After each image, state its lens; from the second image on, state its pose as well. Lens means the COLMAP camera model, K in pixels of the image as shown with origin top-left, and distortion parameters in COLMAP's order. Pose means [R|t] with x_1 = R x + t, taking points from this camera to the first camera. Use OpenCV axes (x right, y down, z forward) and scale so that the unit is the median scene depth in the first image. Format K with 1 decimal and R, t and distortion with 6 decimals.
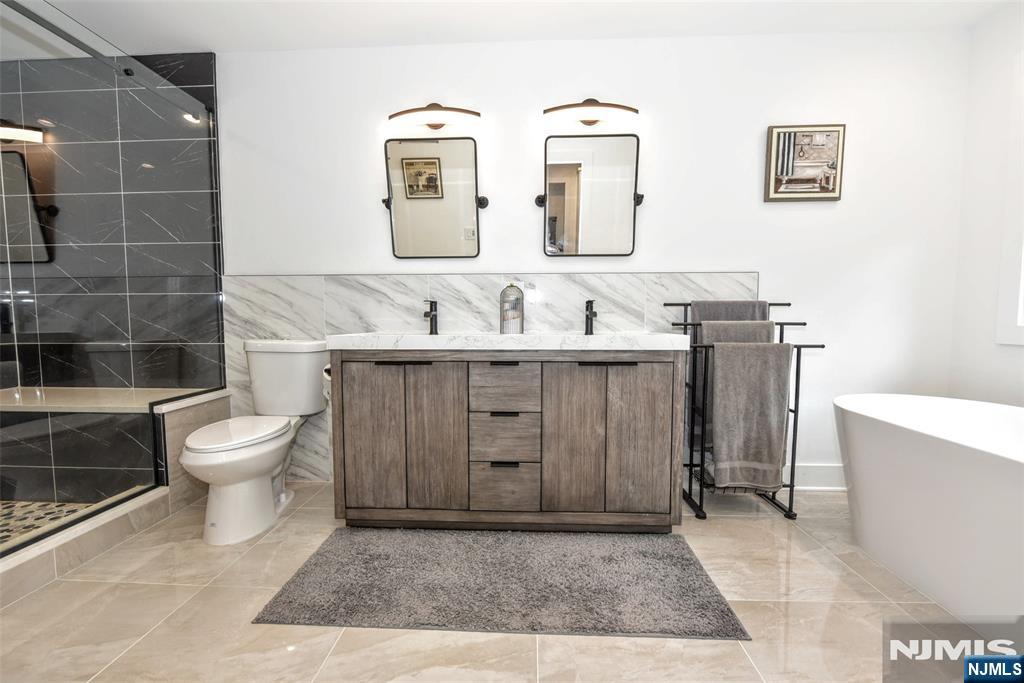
lens RADIAL K [[407.9, 0, 514.7], [0, 407.9, 344.0], [0, 0, 1]] dist [-0.007955, 0.000015]
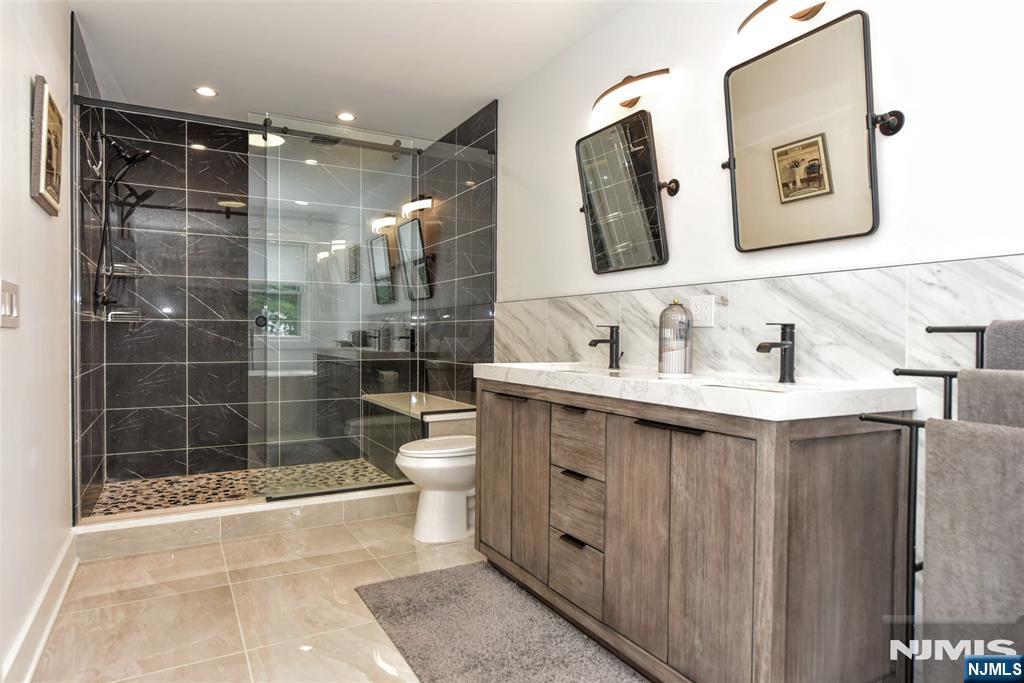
lens RADIAL K [[607.6, 0, 510.8], [0, 607.6, 342.3], [0, 0, 1]] dist [0.005761, -0.003714]
pose [[0.528431, 0.014288, -0.848856, 0.872328], [-0.056385, 0.998241, -0.018298, -0.051484], [0.847102, 0.057532, 0.528307, 0.268253]]
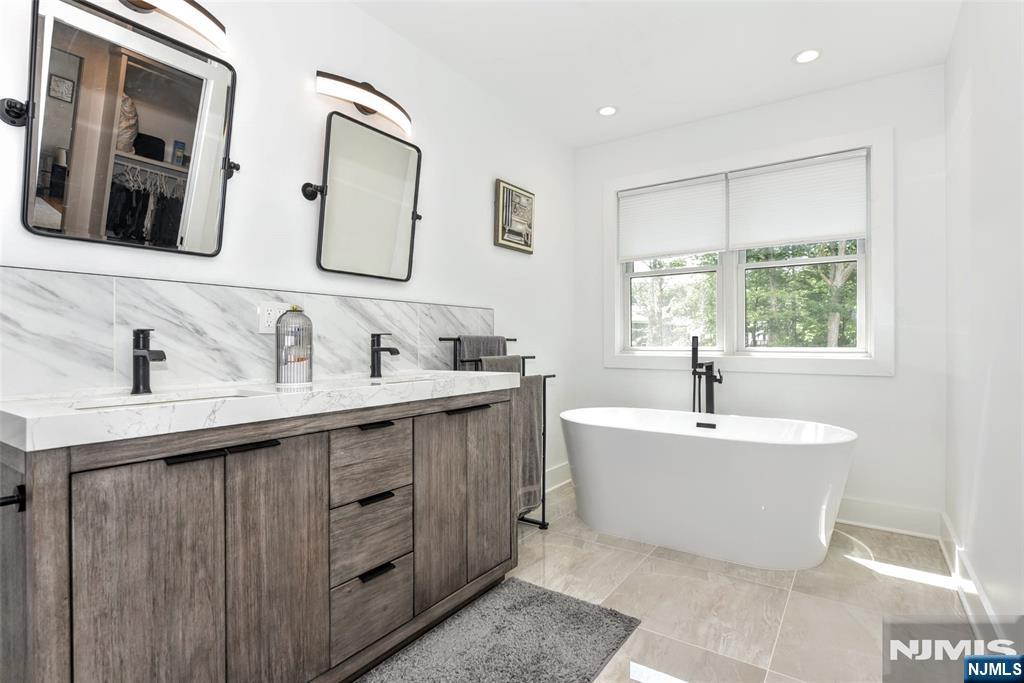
lens RADIAL K [[509.1, 0, 513.7], [0, 509.1, 339.1], [0, 0, 1]] dist [0.001473, -0.002210]
pose [[0.527360, 0.005969, 0.849621, -0.633449], [0.050061, 0.998020, -0.038084, -0.055221], [-0.848166, 0.062617, 0.526017, 0.316332]]
